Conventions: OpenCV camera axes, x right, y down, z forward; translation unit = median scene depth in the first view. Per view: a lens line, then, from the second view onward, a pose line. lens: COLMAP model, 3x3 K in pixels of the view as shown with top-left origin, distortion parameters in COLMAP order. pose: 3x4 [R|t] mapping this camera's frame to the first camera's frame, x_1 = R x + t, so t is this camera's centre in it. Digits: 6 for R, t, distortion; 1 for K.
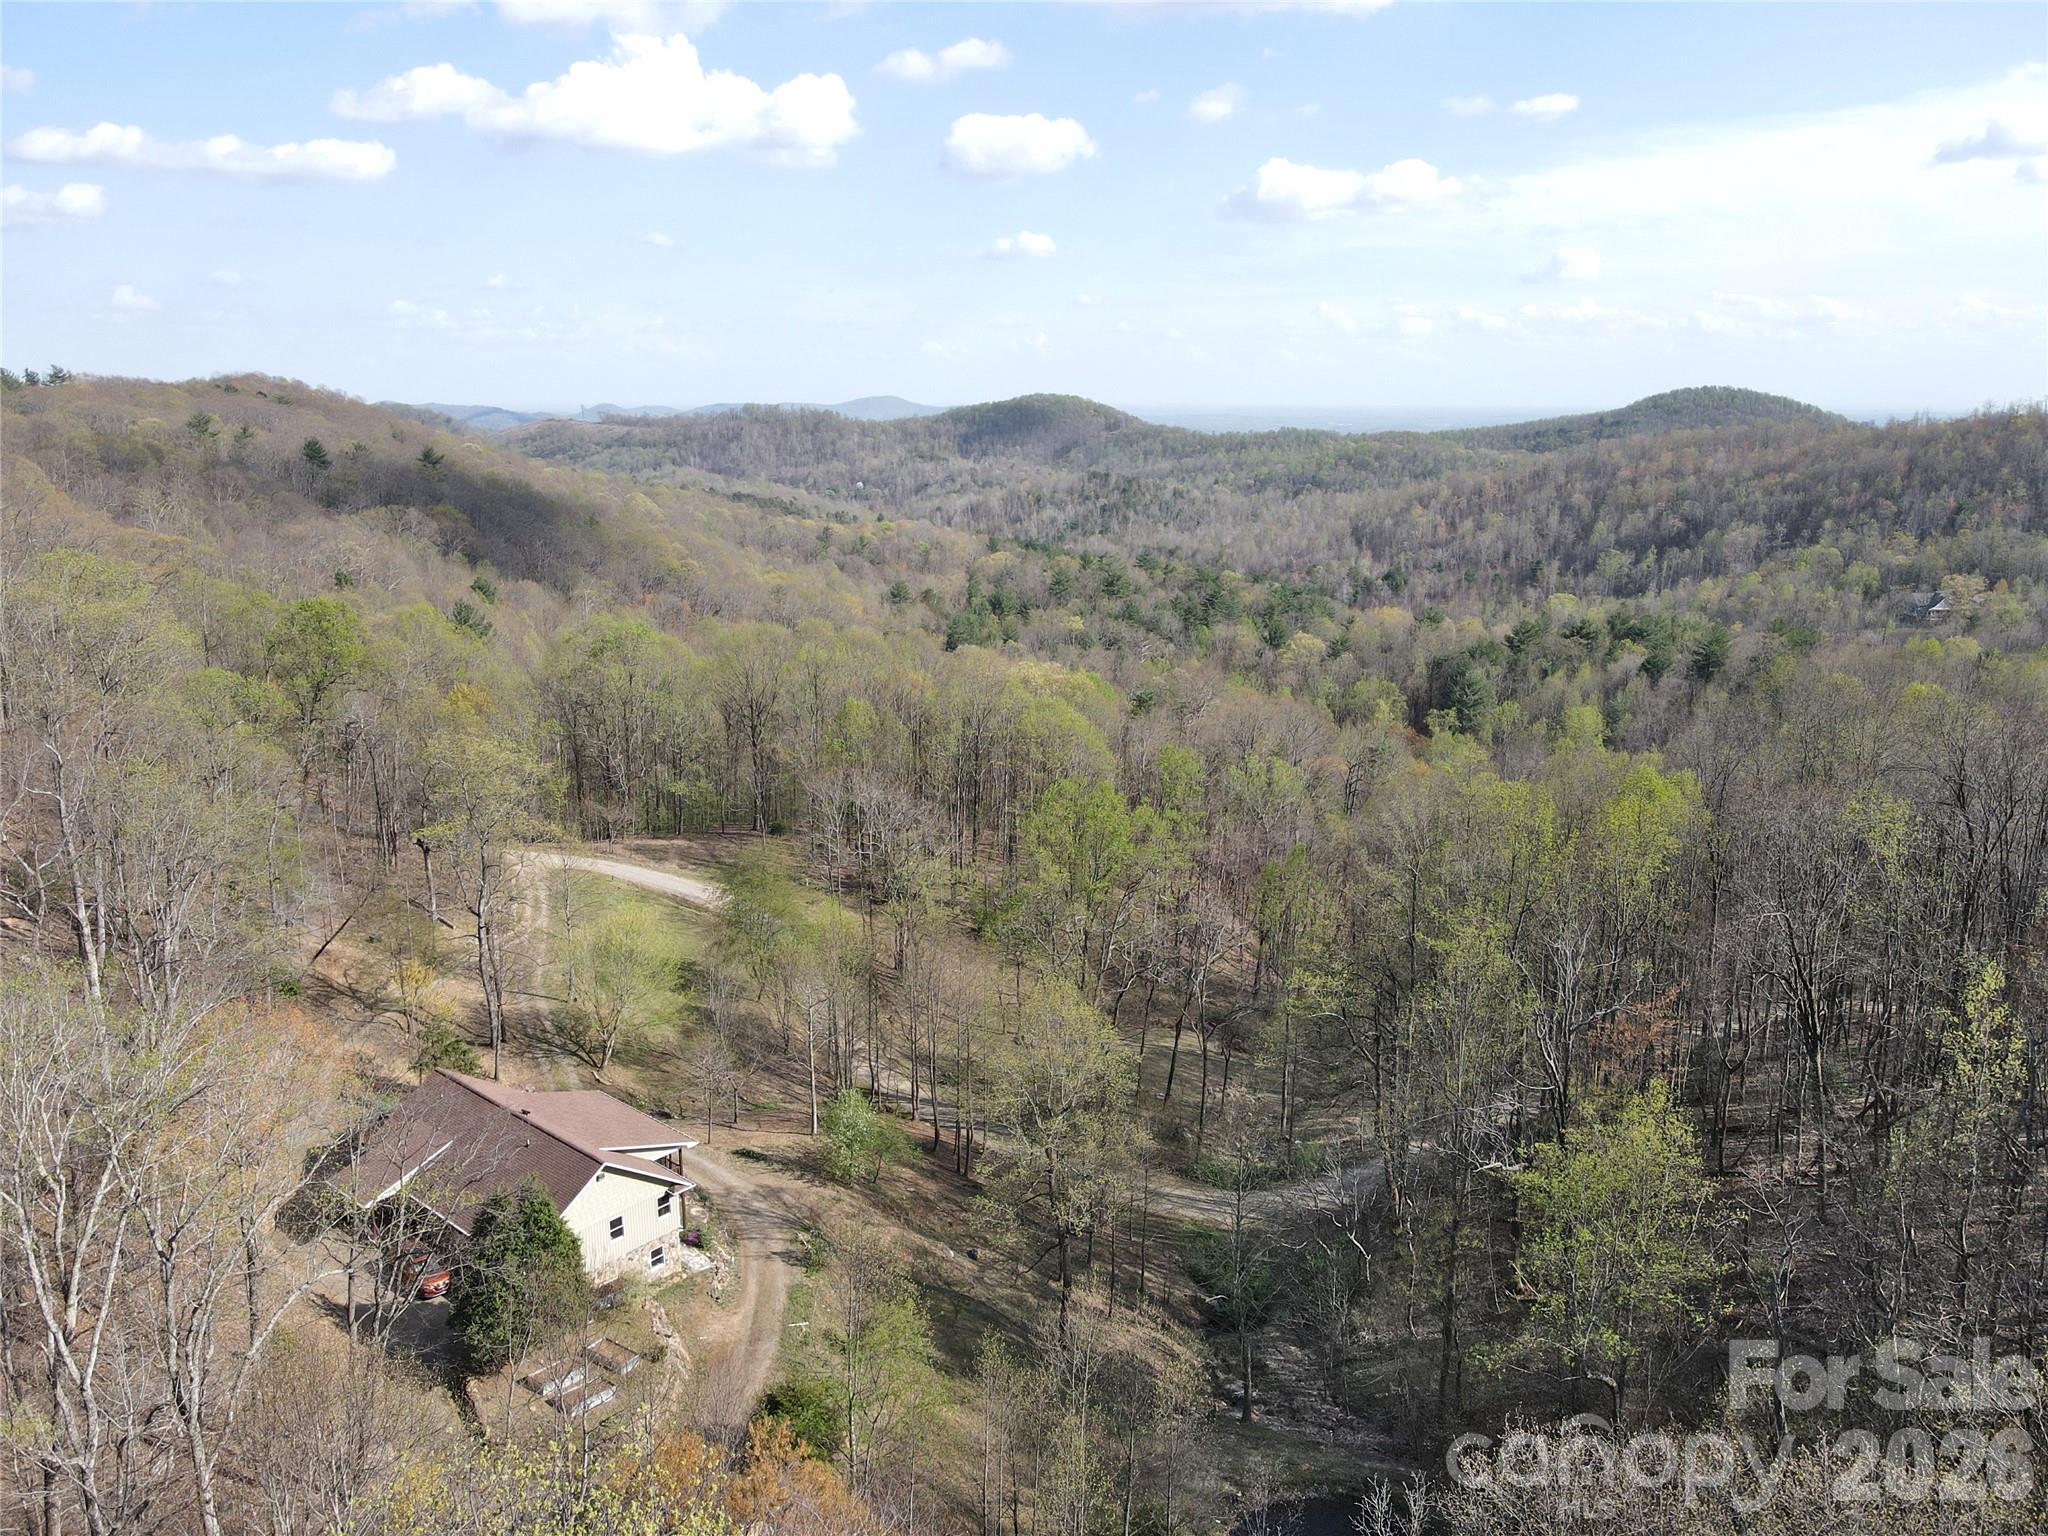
lens RADIAL K [[1502.5, 0, 1024.0], [0, 1502.5, 768.0], [0, 0, 1]] dist [-0.025704, 0.083297]
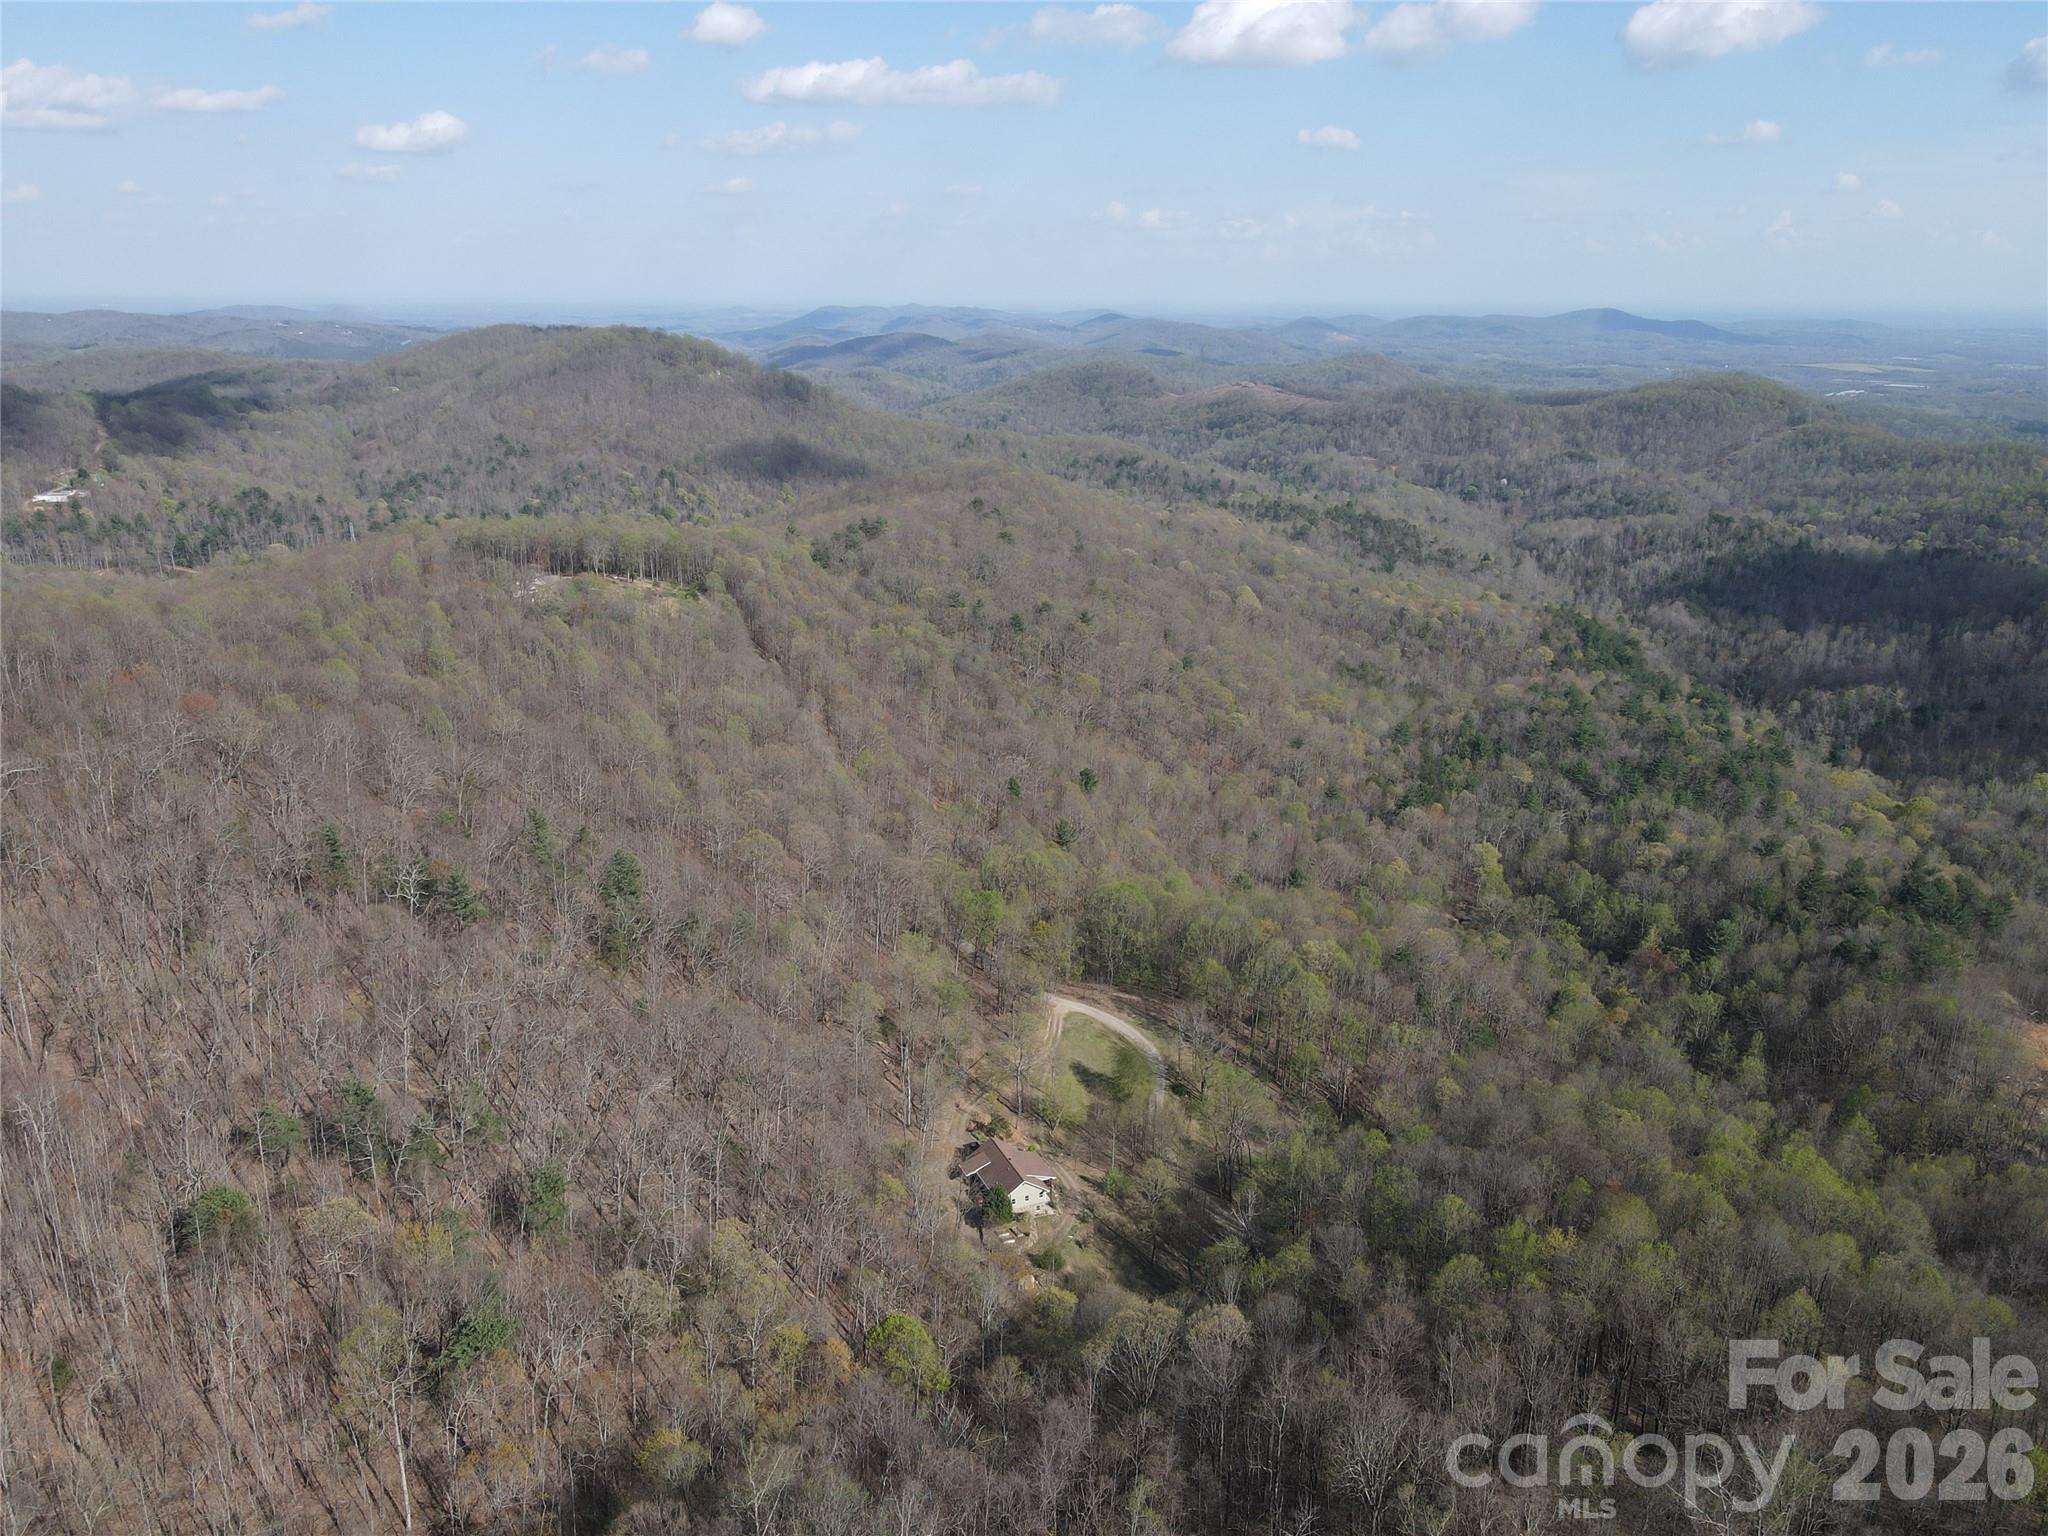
lens RADIAL K [[1502.5, 0, 1024.0], [0, 1502.5, 768.0], [0, 0, 1]] dist [-0.025704, 0.083297]
pose [[0.900914, 0.137185, -0.411746, 0.086800], [-0.110043, 0.989930, 0.089047, -0.084657], [0.419816, -0.034914, 0.906938, -0.183306]]
